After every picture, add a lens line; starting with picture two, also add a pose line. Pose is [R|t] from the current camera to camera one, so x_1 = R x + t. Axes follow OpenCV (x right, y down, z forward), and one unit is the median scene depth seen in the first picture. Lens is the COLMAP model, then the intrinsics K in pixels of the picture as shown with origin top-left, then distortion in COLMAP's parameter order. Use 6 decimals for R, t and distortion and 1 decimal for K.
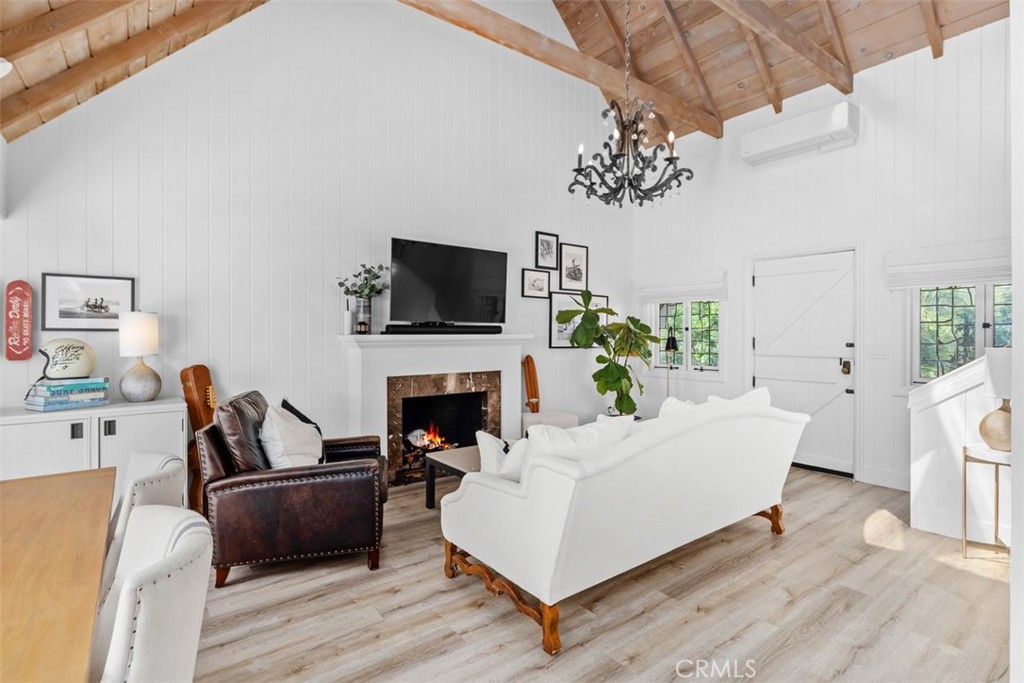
lens RADIAL K [[503.1, 0, 510.0], [0, 503.1, 336.4], [0, 0, 1]] dist [-0.000199, 0.000089]
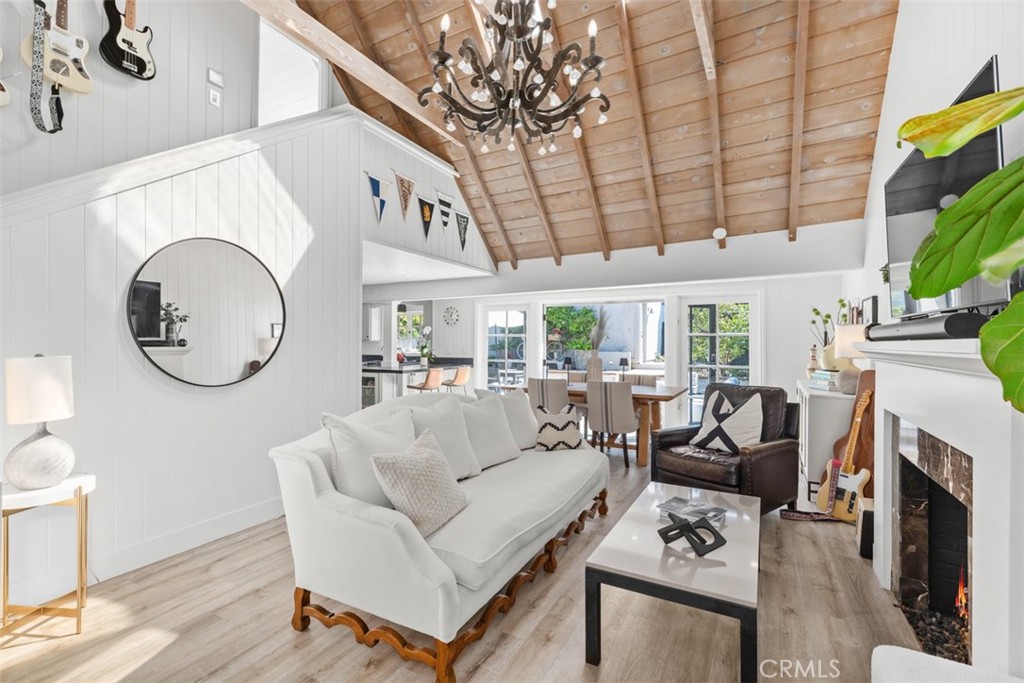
lens RADIAL K [[460.2, 0, 510.5], [0, 460.2, 340.8], [0, 0, 1]] dist [0.007419, -0.000762]
pose [[-0.911966, -0.002350, -0.410260, 0.409026], [-0.002631, 0.999997, 0.000121, -0.003962], [0.410258, 0.001190, -0.911969, 1.305935]]
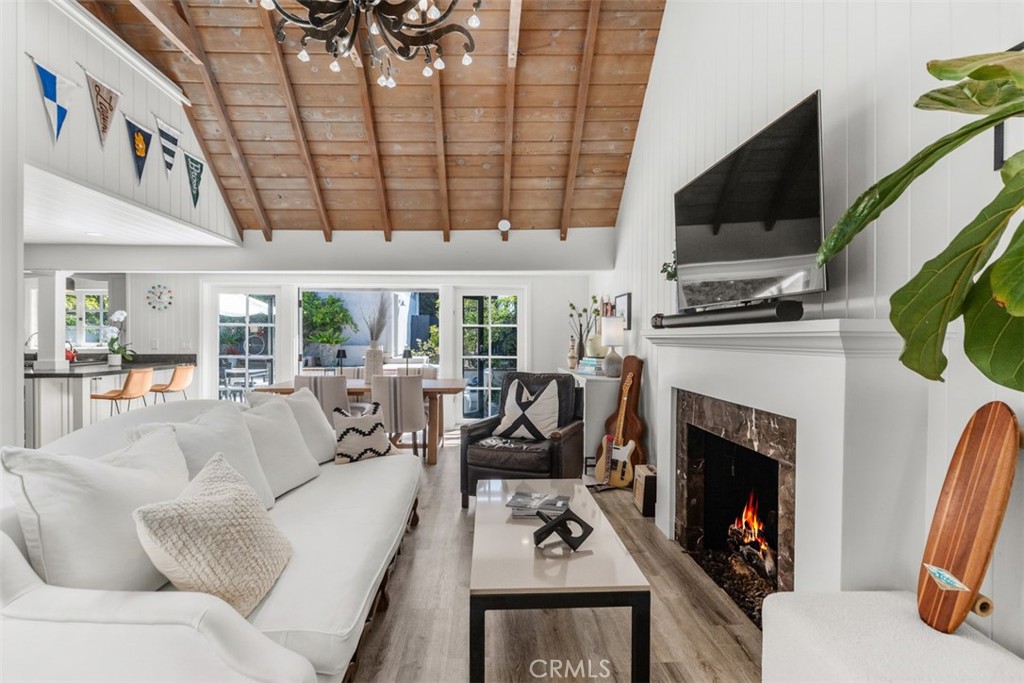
lens RADIAL K [[477.8, 0, 509.8], [0, 477.8, 340.9], [0, 0, 1]] dist [-0.000768, -0.000329]
pose [[-0.564030, 0.004931, -0.825739, 0.452838], [-0.004981, 0.999944, 0.009373, 0.007738], [0.825739, 0.009400, -0.563974, 1.171130]]
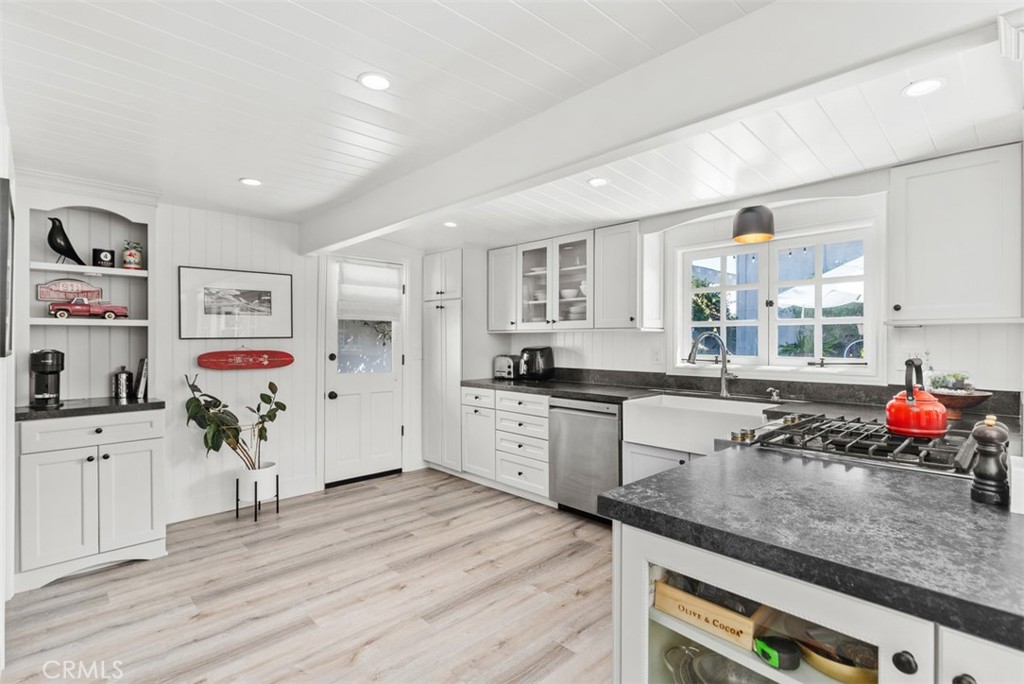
lens RADIAL K [[491.8, 0, 513.9], [0, 491.8, 341.8], [0, 0, 1]] dist [-0.001897, -0.000142]
pose [[-0.993499, -0.000441, -0.113839, 0.413307], [-0.001358, 0.999967, 0.007977, 0.010065], [0.113832, 0.008079, -0.993467, -0.241989]]
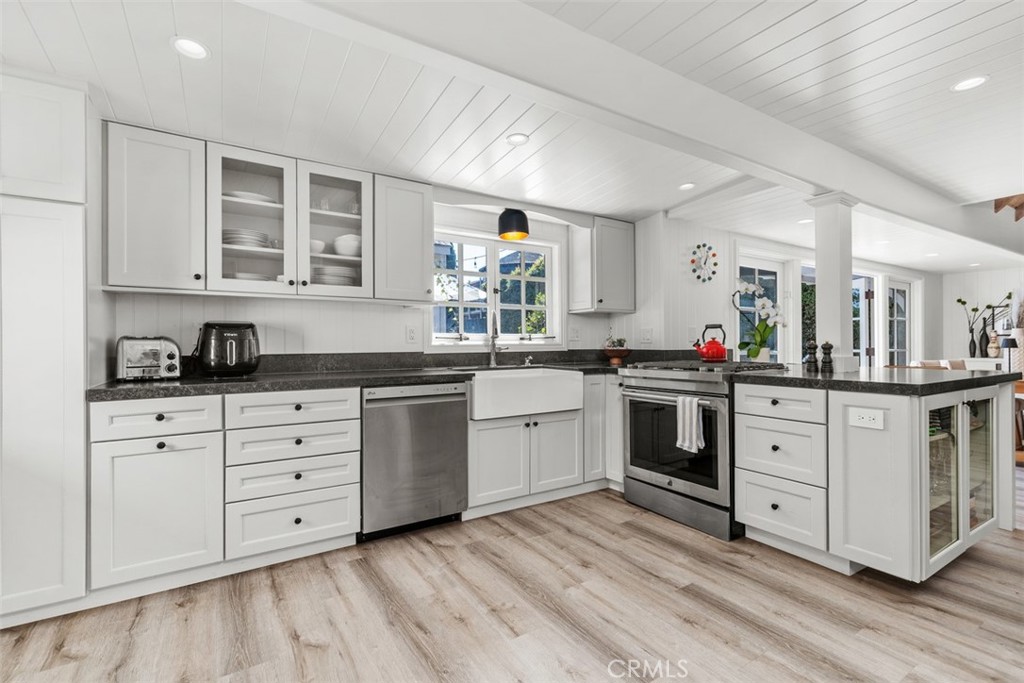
lens RADIAL K [[460.3, 0, 510.0], [0, 460.3, 345.2], [0, 0, 1]] dist [0.007072, -0.000150]
pose [[-0.081181, 0.004000, -0.996691, 0.806046], [-0.001084, 0.999991, 0.004101, 0.056291], [0.996699, 0.001413, -0.081176, -0.853474]]
